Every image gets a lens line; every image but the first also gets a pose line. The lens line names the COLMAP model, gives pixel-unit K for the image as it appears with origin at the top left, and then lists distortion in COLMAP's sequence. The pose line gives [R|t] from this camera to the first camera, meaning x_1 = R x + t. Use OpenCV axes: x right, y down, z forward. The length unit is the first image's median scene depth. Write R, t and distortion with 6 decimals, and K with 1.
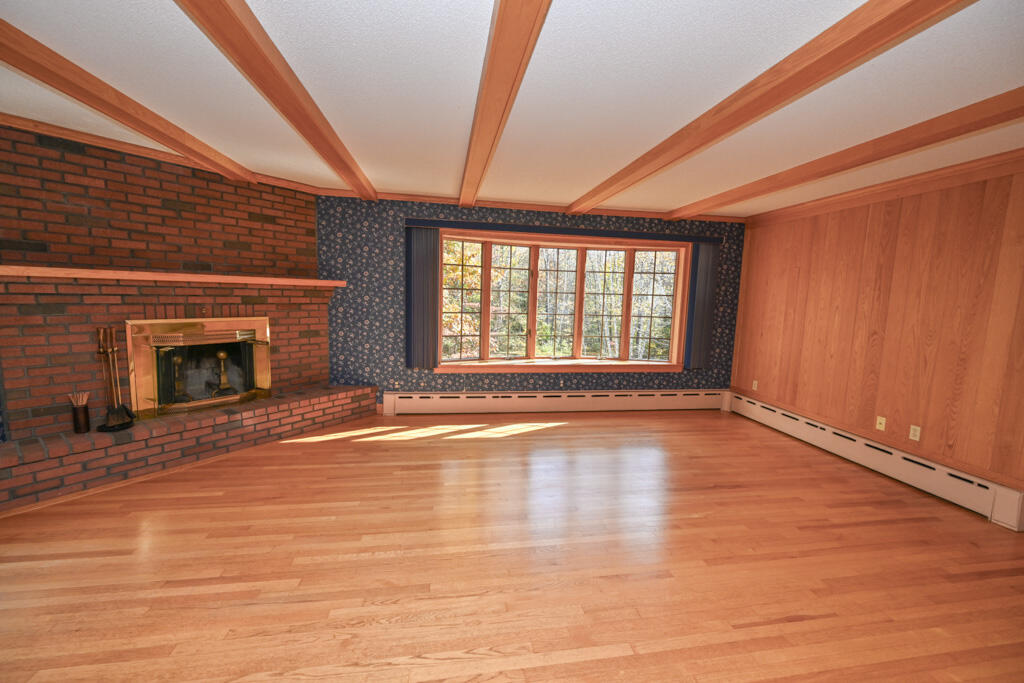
lens RADIAL K [[399.0, 0, 508.7], [0, 399.0, 340.6], [0, 0, 1]] dist [-0.001064, 0.000000]
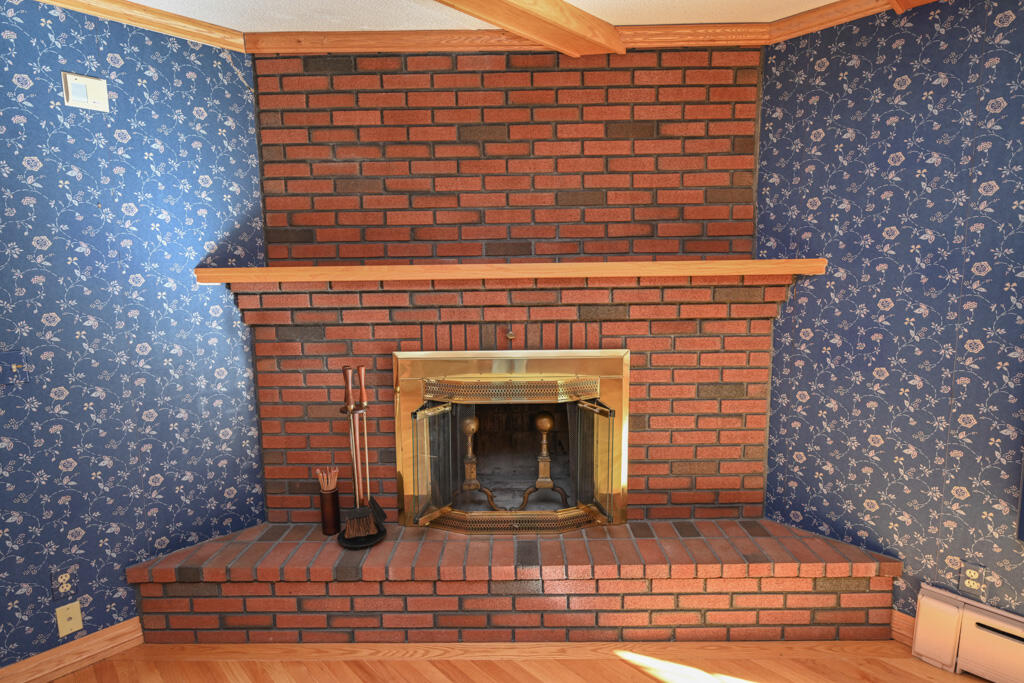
lens RADIAL K [[547.1, 0, 510.0], [0, 547.1, 340.2], [0, 0, 1]] dist [-0.000317, 0.001359]
pose [[0.570574, 0.064424, -0.818715, -0.179533], [-0.065408, 0.997316, 0.032895, -0.082789], [0.818637, 0.034781, 0.573257, 0.546031]]
